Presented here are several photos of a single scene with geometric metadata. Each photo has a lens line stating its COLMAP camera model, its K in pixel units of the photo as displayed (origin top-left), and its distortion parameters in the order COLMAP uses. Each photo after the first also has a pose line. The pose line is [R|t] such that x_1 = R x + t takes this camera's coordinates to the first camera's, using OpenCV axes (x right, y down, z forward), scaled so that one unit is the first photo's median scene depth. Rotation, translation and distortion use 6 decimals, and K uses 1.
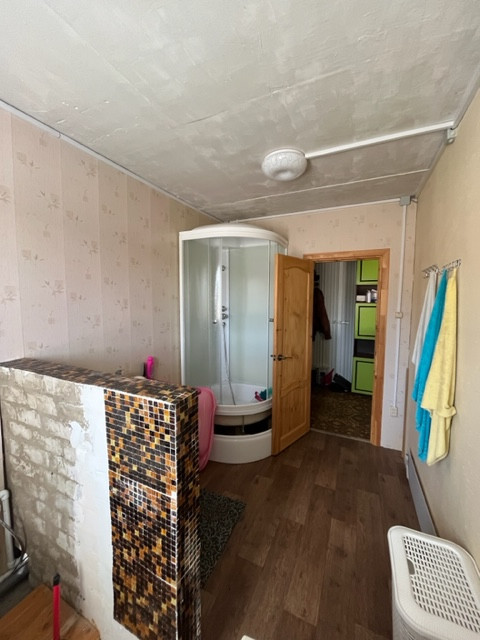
lens RADIAL K [[256.8, 0, 238.7], [0, 256.8, 319.3], [0, 0, 1]] dist [-0.001575, -0.000415]
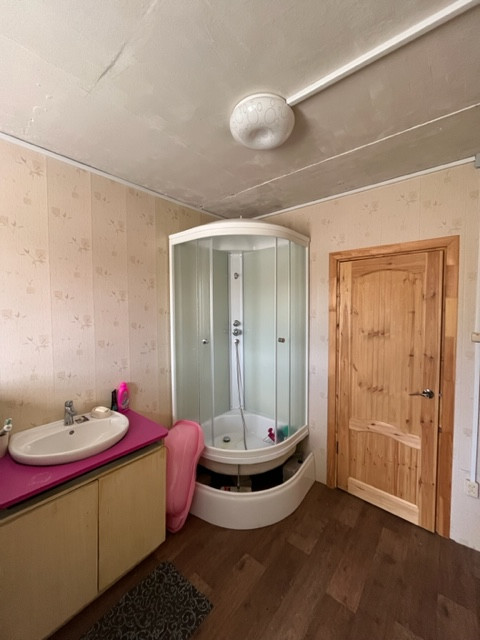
lens RADIAL K [[256.8, 0, 238.7], [0, 256.8, 319.3], [0, 0, 1]] dist [-0.001575, -0.000415]
pose [[0.968677, 0.001844, -0.248317, 0.205658], [-0.010642, 0.999362, -0.034092, -0.032765], [0.248096, 0.035667, 0.968079, 0.233965]]
